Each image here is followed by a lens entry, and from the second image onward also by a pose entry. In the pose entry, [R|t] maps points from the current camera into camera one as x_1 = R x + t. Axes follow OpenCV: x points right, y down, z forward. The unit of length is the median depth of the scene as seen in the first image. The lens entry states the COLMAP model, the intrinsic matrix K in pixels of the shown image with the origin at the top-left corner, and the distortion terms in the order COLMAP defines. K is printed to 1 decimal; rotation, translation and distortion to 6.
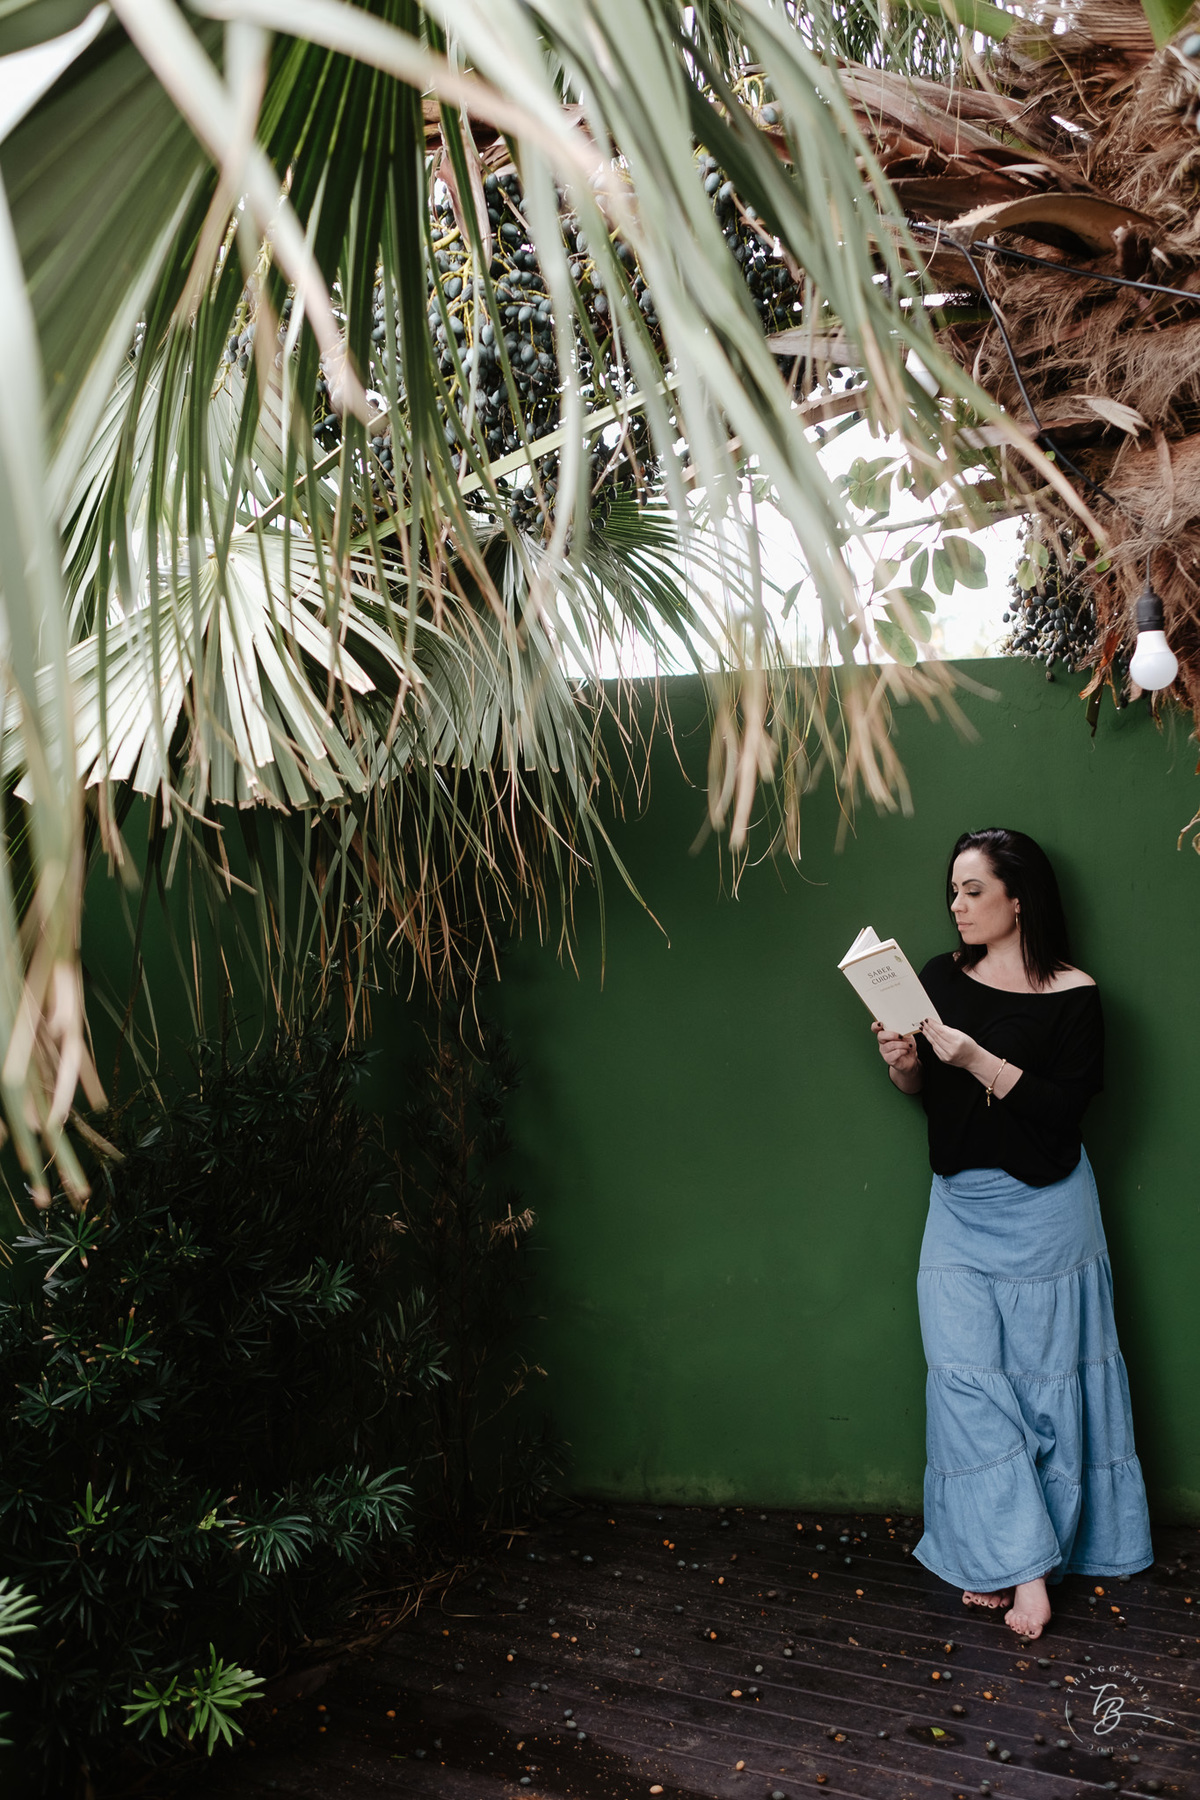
lens RADIAL K [[1841.1, 0, 595.6], [0, 1841.1, 853.3], [0, 0, 1]] dist [0.011528, 0.042433]
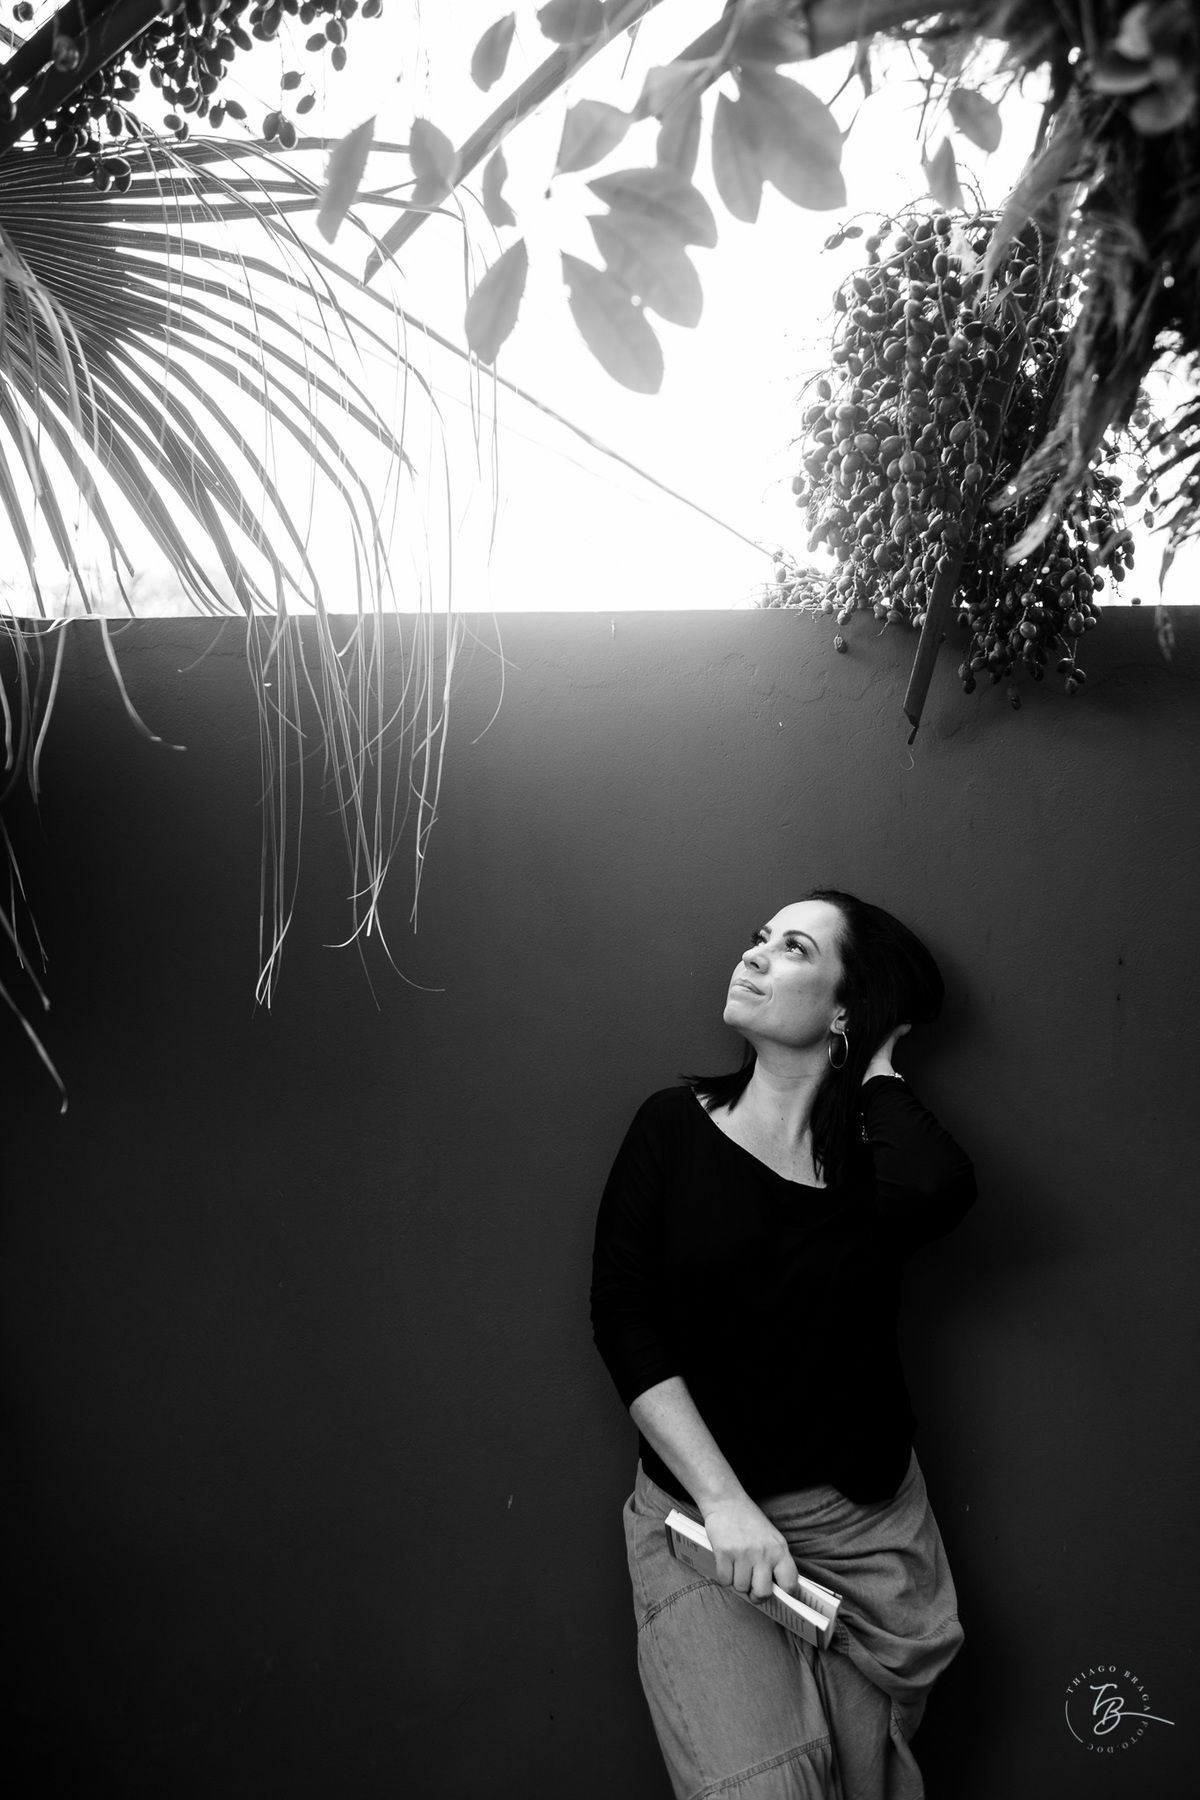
lens RADIAL K [[1841.1, 0, 595.6], [0, 1841.1, 853.3], [0, 0, 1]] dist [0.011528, 0.042433]
pose [[0.984657, 0.033427, 0.171272, 0.073821], [-0.023443, 0.997924, -0.059991, 0.013157], [-0.172922, 0.055055, 0.983396, 0.478192]]
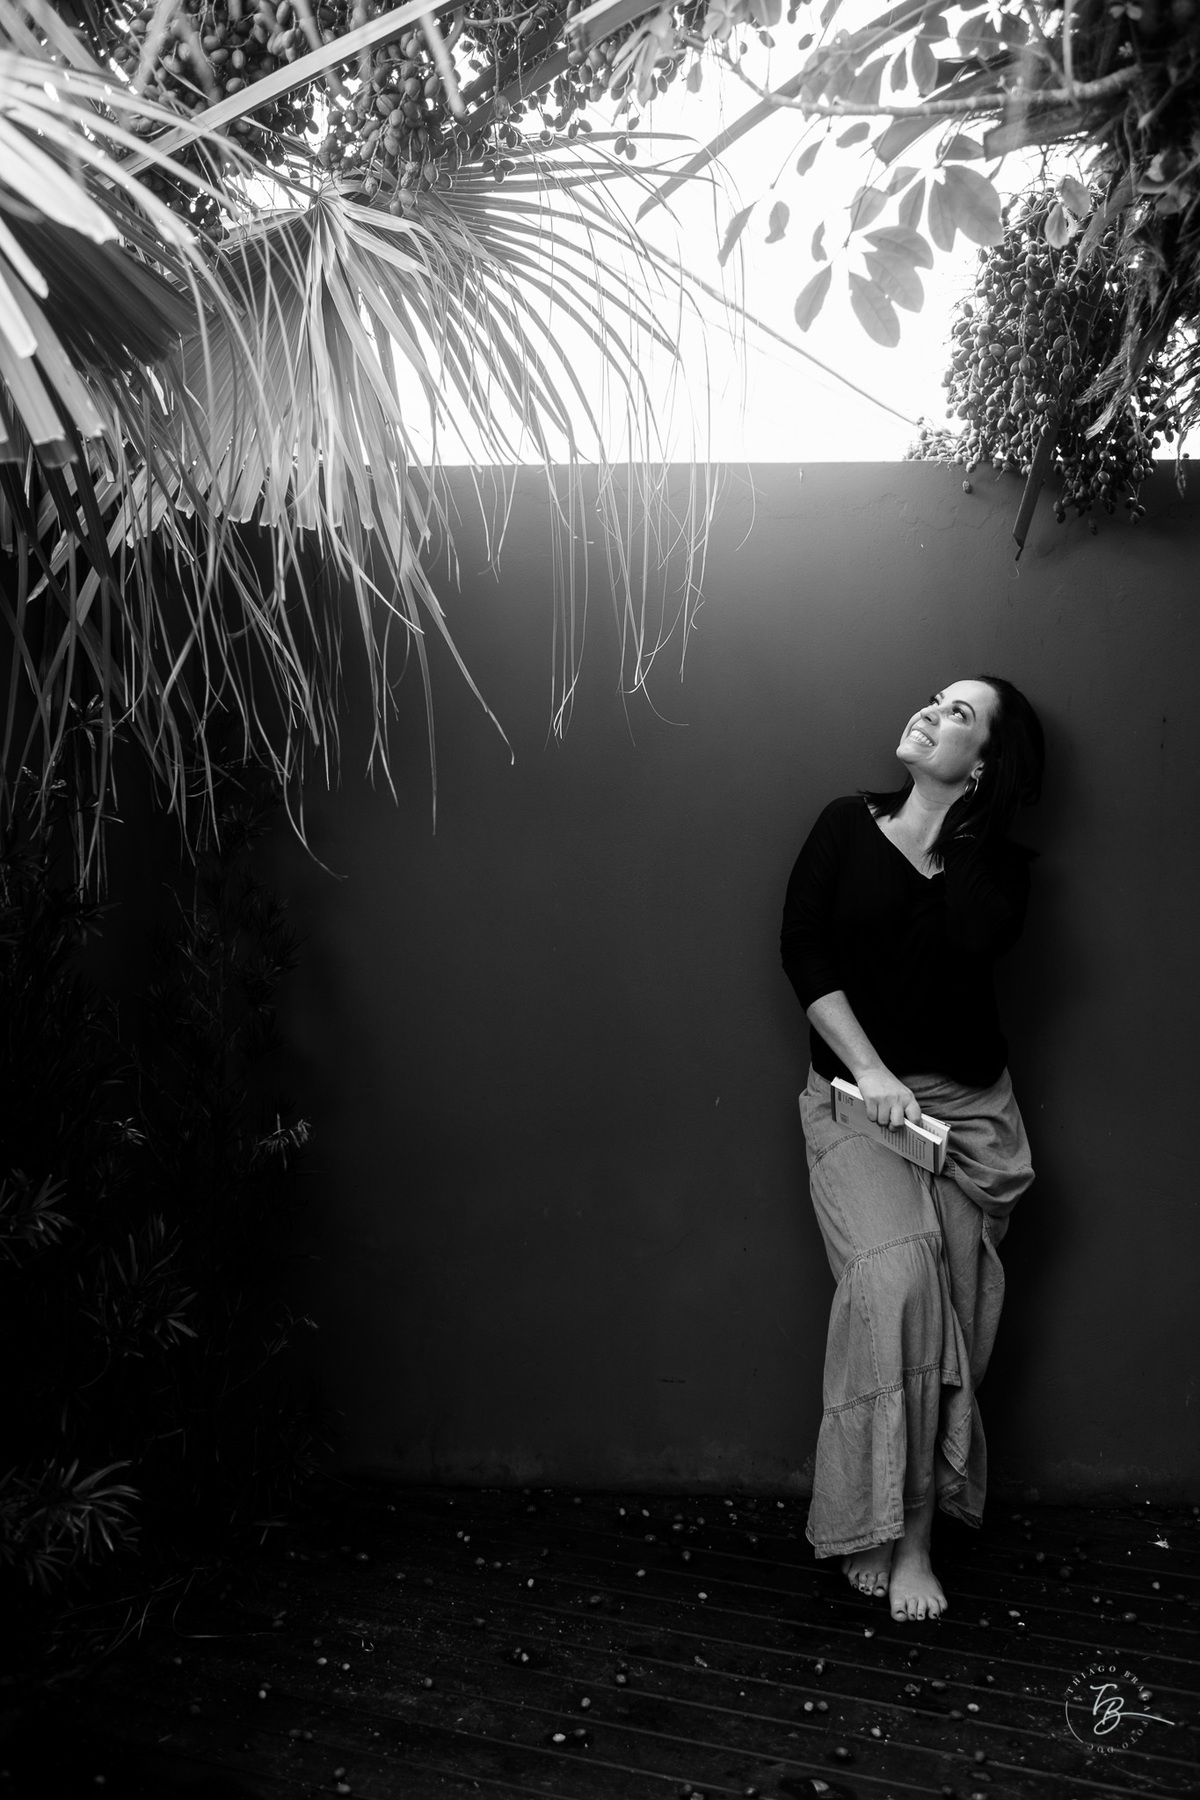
lens RADIAL K [[1841.1, 0, 595.6], [0, 1841.1, 853.3], [0, 0, 1]] dist [0.011528, 0.042433]
pose [[0.990677, 0.034765, 0.131724, -0.022698], [-0.038294, 0.998970, 0.024352, 0.061530], [-0.130742, -0.029169, 0.990987, 0.229633]]
